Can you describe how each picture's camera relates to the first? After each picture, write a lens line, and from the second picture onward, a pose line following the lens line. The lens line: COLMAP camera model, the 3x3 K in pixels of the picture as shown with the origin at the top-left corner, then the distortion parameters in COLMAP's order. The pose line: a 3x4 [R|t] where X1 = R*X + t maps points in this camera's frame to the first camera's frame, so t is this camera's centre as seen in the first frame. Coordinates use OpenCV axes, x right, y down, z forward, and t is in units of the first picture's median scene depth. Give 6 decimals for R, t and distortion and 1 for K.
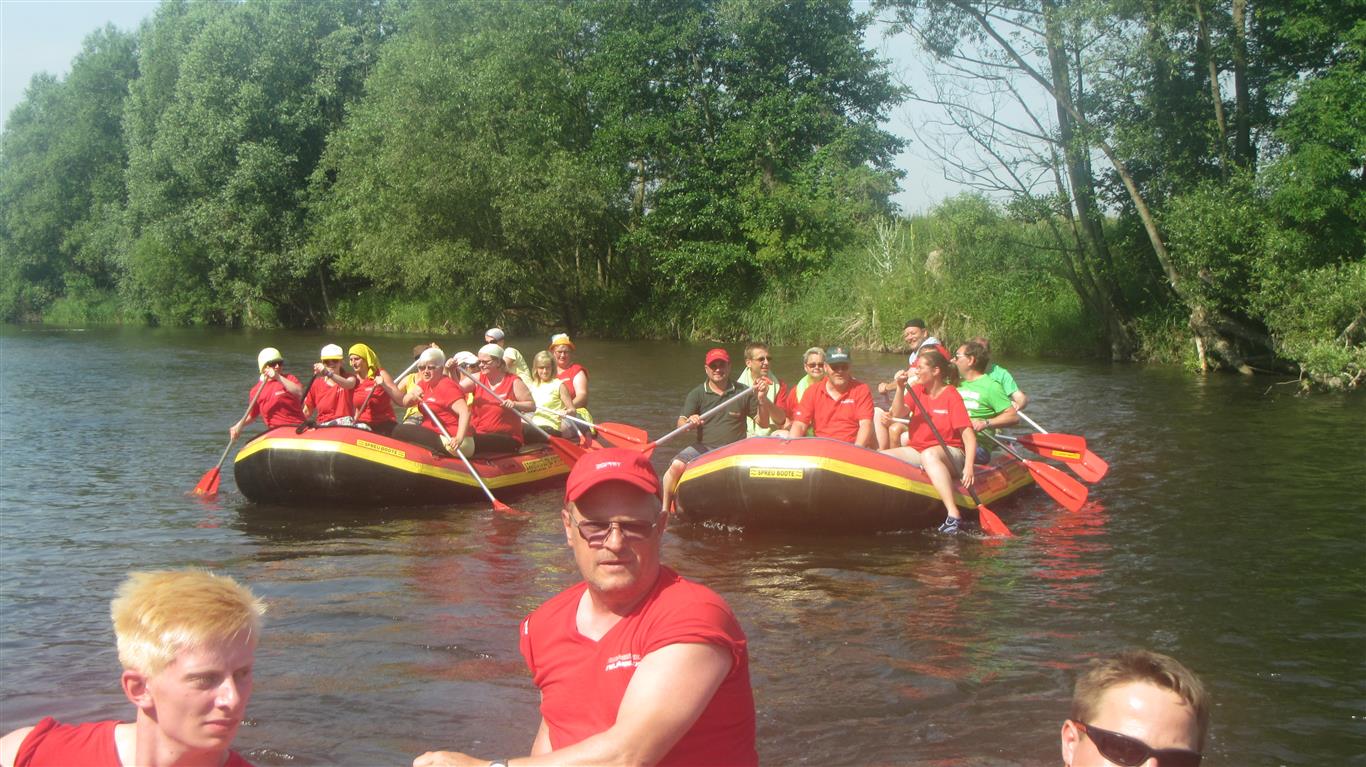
lens RADIAL K [[1993.6, 0, 683.0], [0, 1993.6, 383.5], [0, 0, 1]] dist [0.079675, -0.083415]
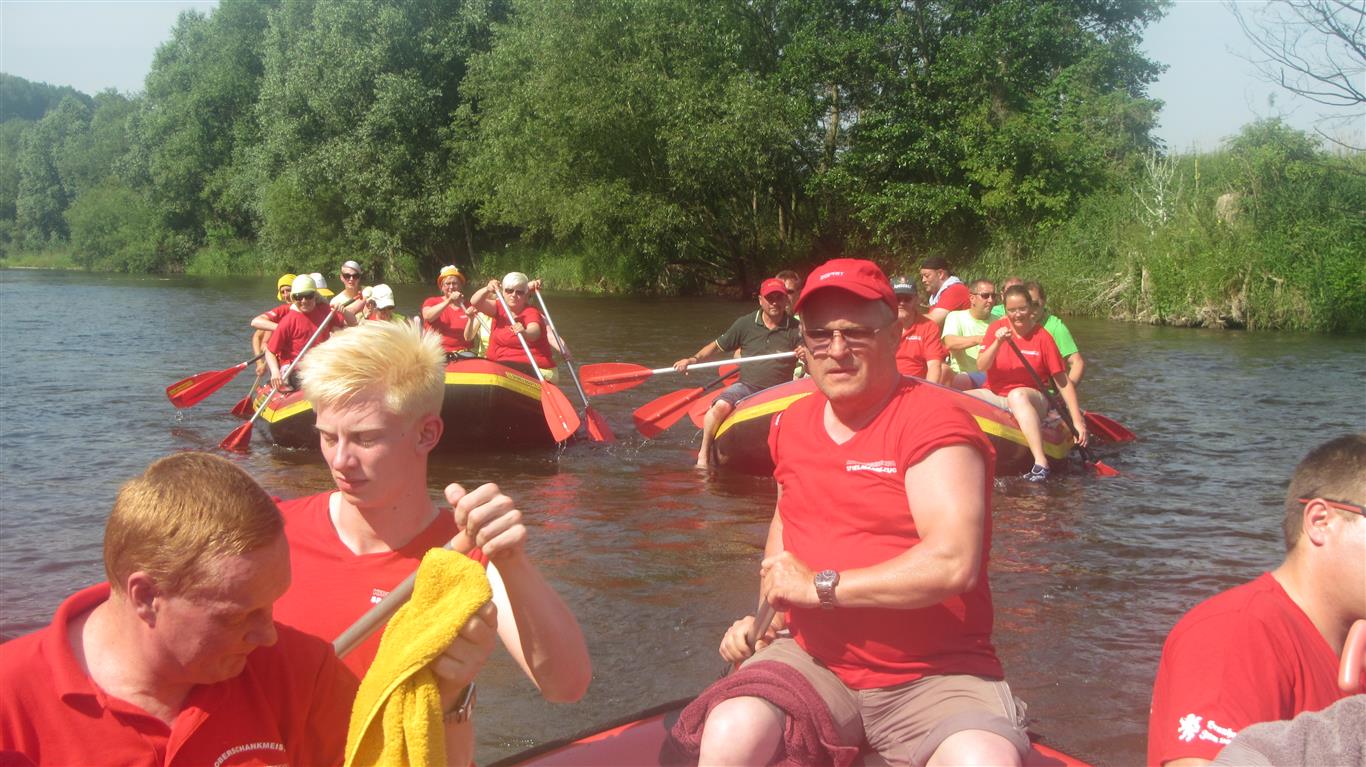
lens RADIAL K [[1993.6, 0, 683.0], [0, 1993.6, 383.5], [0, 0, 1]] dist [0.079675, -0.083415]
pose [[0.996490, 0.022868, -0.080525, -0.014174], [-0.021417, 0.999593, 0.018841, -0.002554], [0.080923, -0.017050, 0.996575, 0.155844]]
